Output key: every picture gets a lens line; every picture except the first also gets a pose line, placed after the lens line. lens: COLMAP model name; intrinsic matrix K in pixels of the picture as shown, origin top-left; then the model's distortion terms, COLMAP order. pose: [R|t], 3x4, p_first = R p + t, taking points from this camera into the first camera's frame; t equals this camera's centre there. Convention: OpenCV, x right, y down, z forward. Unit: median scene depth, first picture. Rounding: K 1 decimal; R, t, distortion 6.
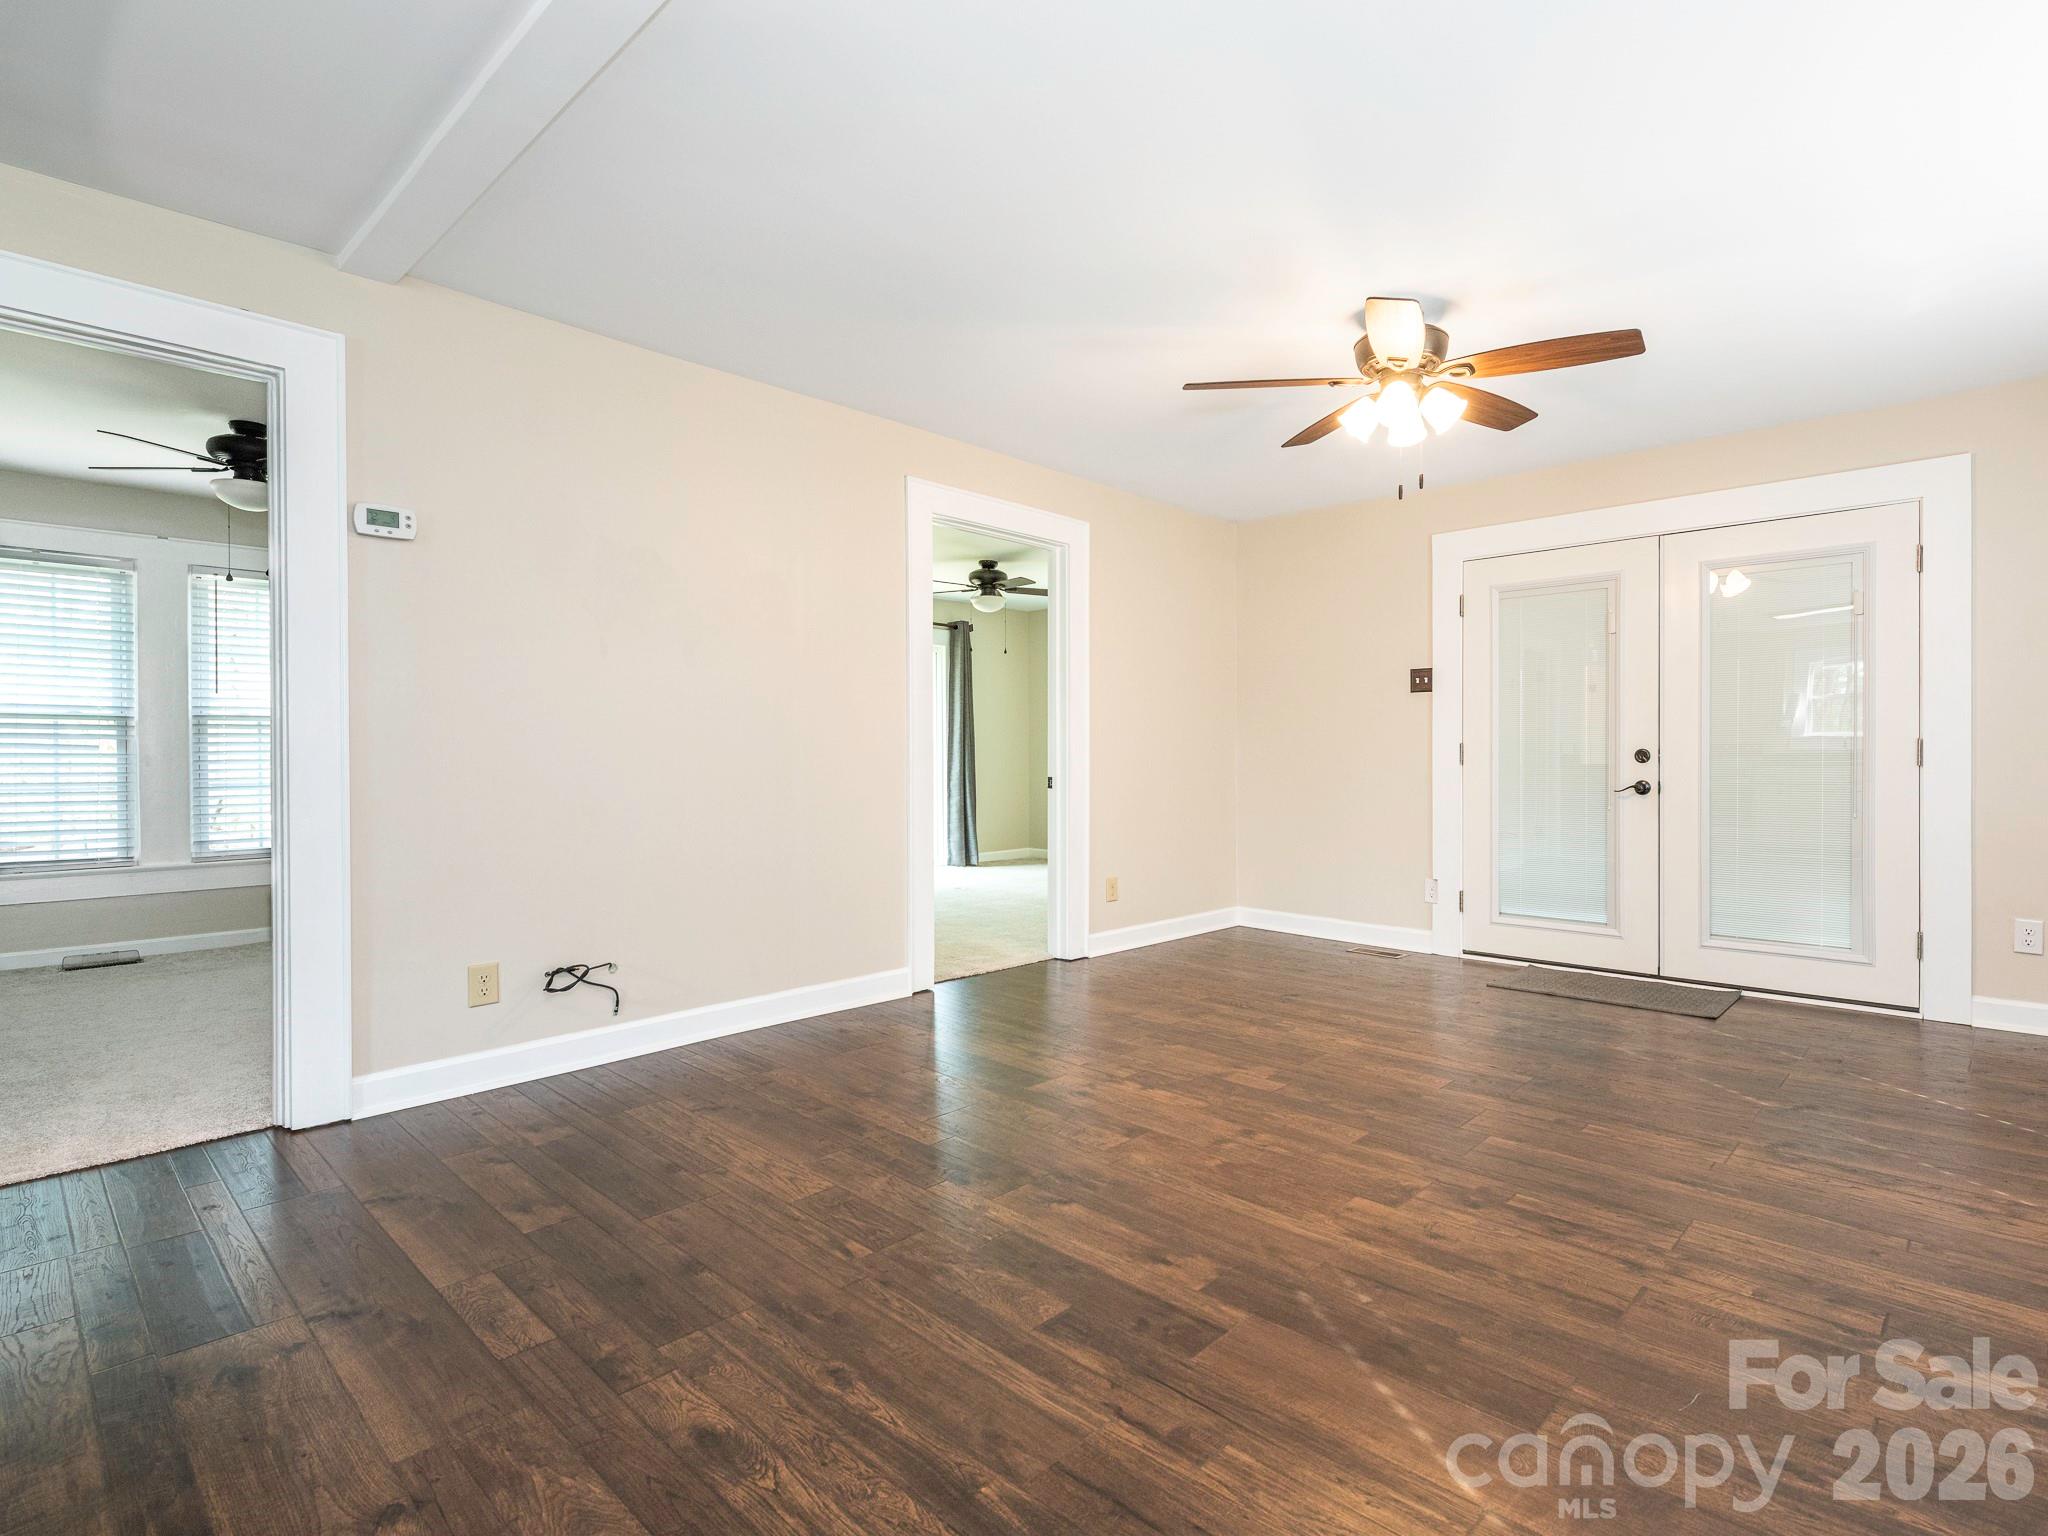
lens RADIAL K [[1034.6, 0, 1025.4], [0, 1034.6, 765.2], [0, 0, 1]] dist [0.002155, 0.000340]
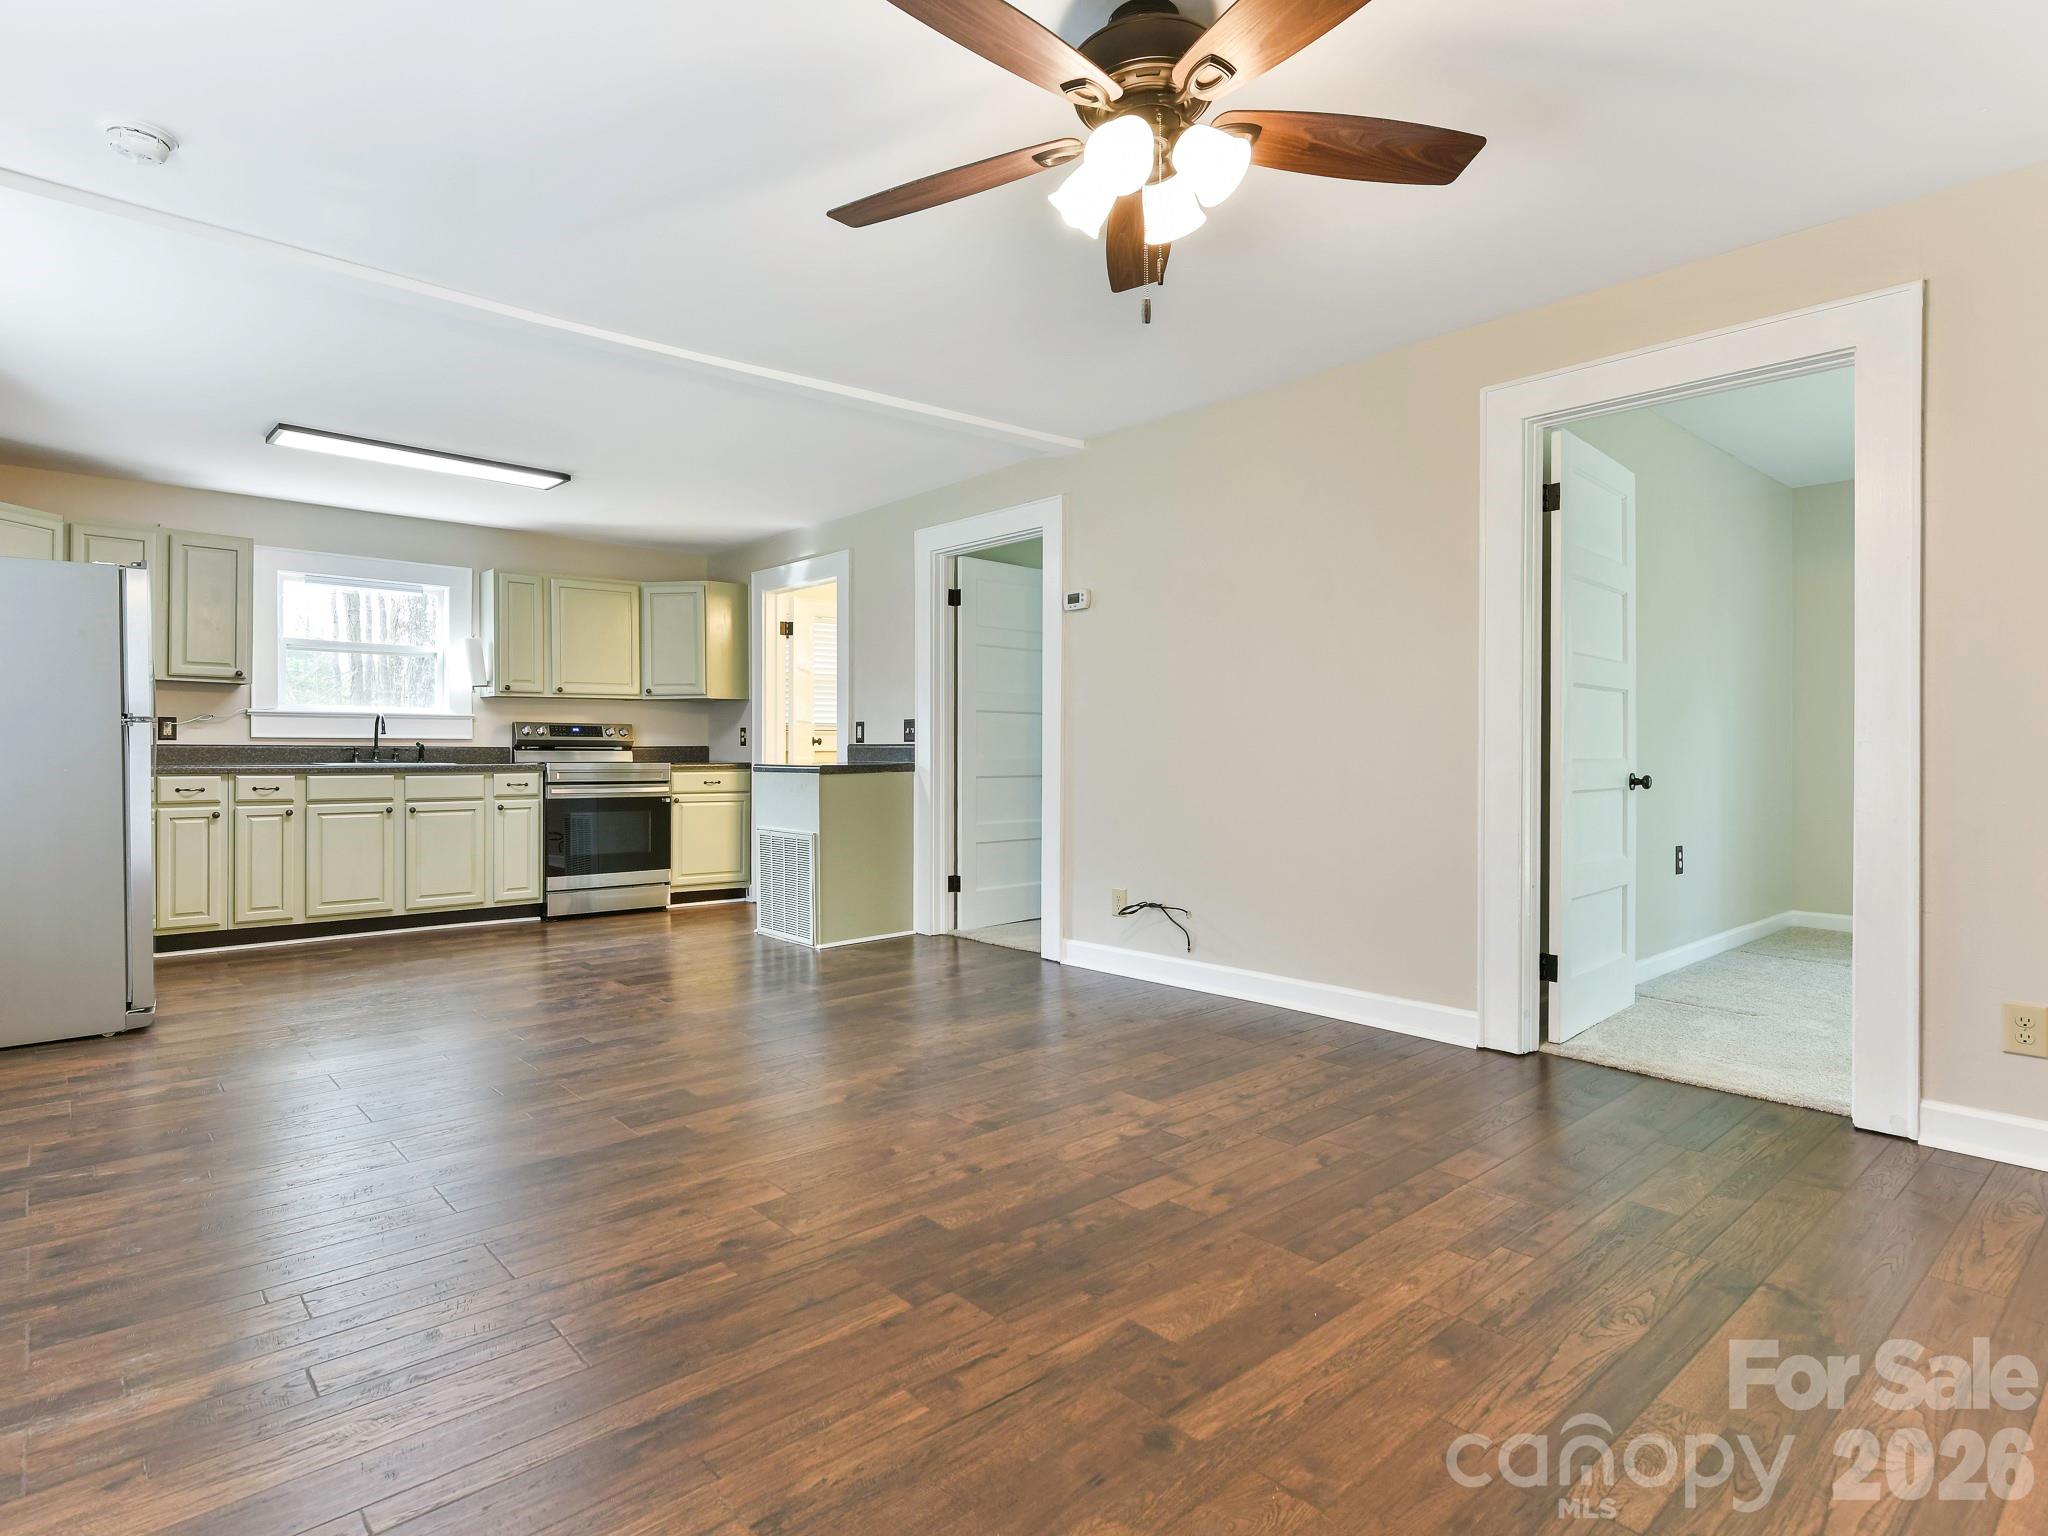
lens RADIAL K [[1073.1, 0, 1025.3], [0, 1073.1, 757.2], [0, 0, 1]] dist [0.001831, 0.000065]
pose [[-0.066688, 0.011187, -0.997711, 1.064599], [-0.006554, 0.999911, 0.011649, -0.009880], [0.997752, 0.007316, -0.066609, 1.041762]]
